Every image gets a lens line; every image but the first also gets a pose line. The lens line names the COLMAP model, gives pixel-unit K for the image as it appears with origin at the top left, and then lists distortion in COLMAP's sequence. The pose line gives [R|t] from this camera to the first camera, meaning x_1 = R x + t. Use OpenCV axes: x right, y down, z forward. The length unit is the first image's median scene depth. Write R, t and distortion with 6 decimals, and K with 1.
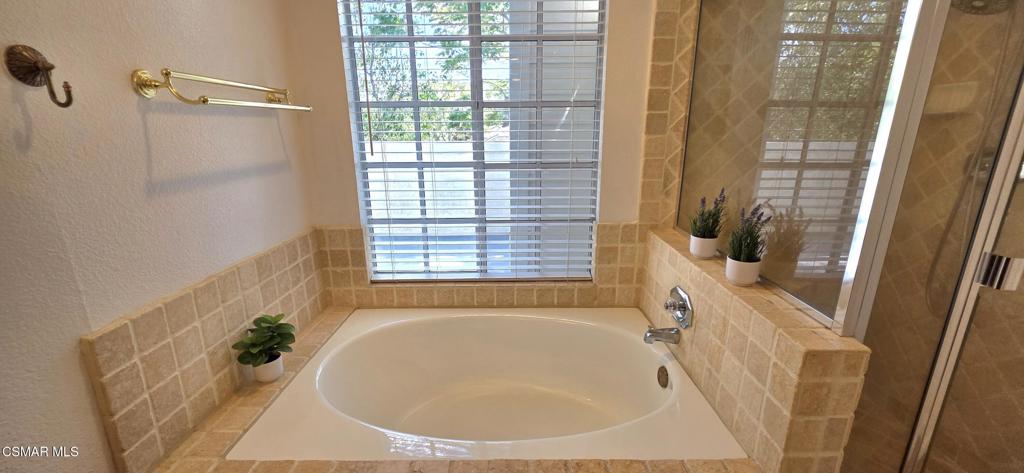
lens RADIAL K [[409.4, 0, 509.7], [0, 409.4, 240.8], [0, 0, 1]] dist [0.000028, -0.000422]
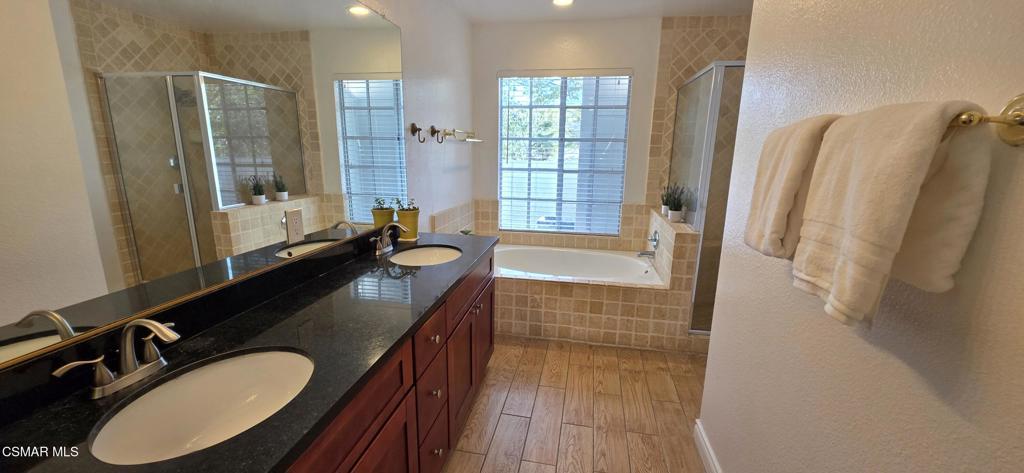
lens RADIAL K [[409.4, 0, 509.7], [0, 409.4, 240.8], [0, 0, 1]] dist [0.000028, -0.000422]
pose [[0.983181, 0.063675, -0.171175, 0.038554], [-0.072540, 0.996303, -0.046034, 0.244384], [0.167611, 0.057677, 0.984165, -0.888541]]
